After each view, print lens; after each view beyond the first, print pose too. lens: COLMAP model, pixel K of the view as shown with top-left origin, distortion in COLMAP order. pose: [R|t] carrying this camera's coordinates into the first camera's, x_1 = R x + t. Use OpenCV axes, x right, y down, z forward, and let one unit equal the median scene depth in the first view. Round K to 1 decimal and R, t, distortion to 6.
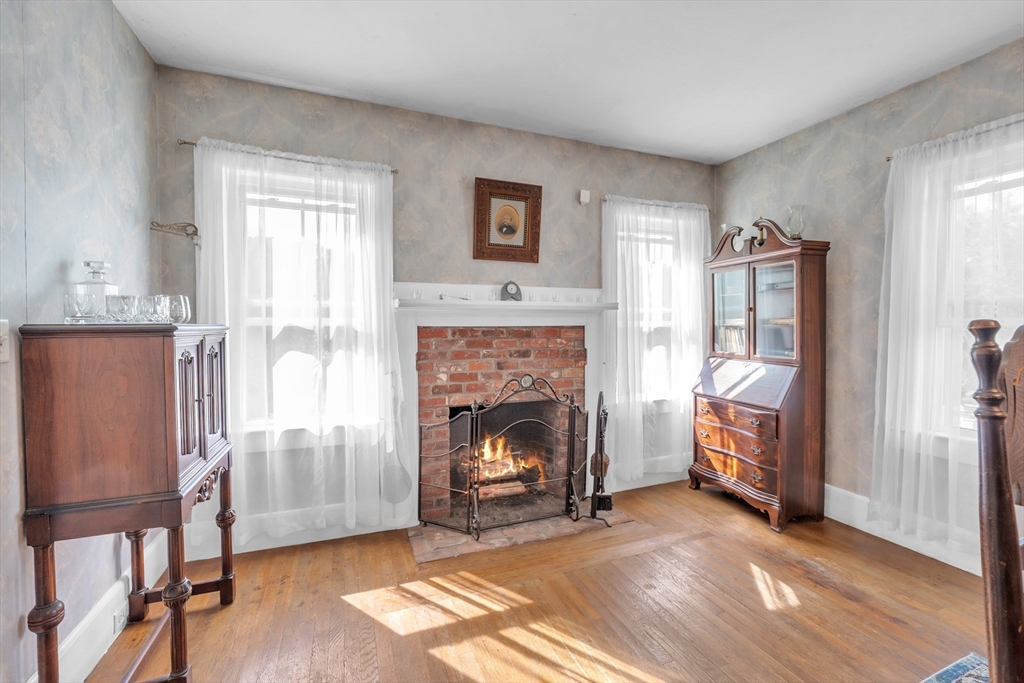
lens RADIAL K [[433.3, 0, 512.2], [0, 433.3, 334.2], [0, 0, 1]] dist [-0.001728, -0.000247]
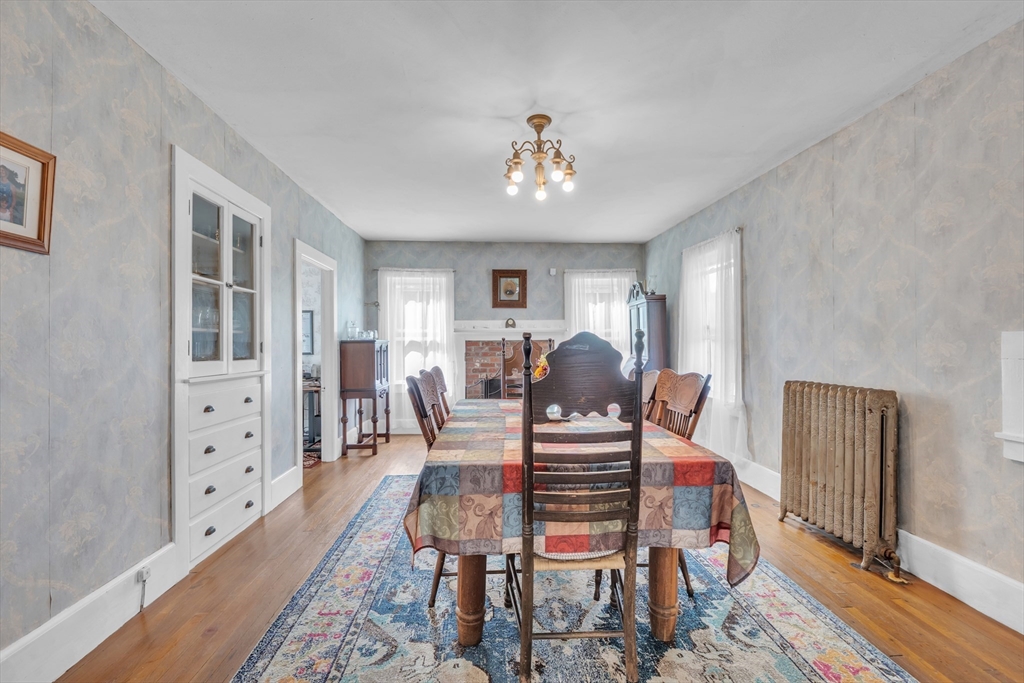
lens RADIAL K [[425.6, 0, 512.7], [0, 425.6, 337.9], [0, 0, 1]] dist [-0.015164, -0.000198]
pose [[0.954600, -0.008586, -0.297766, 0.633399], [-0.000069, 0.999578, -0.029045, 0.029839], [0.297890, 0.027747, 0.954197, -0.944950]]
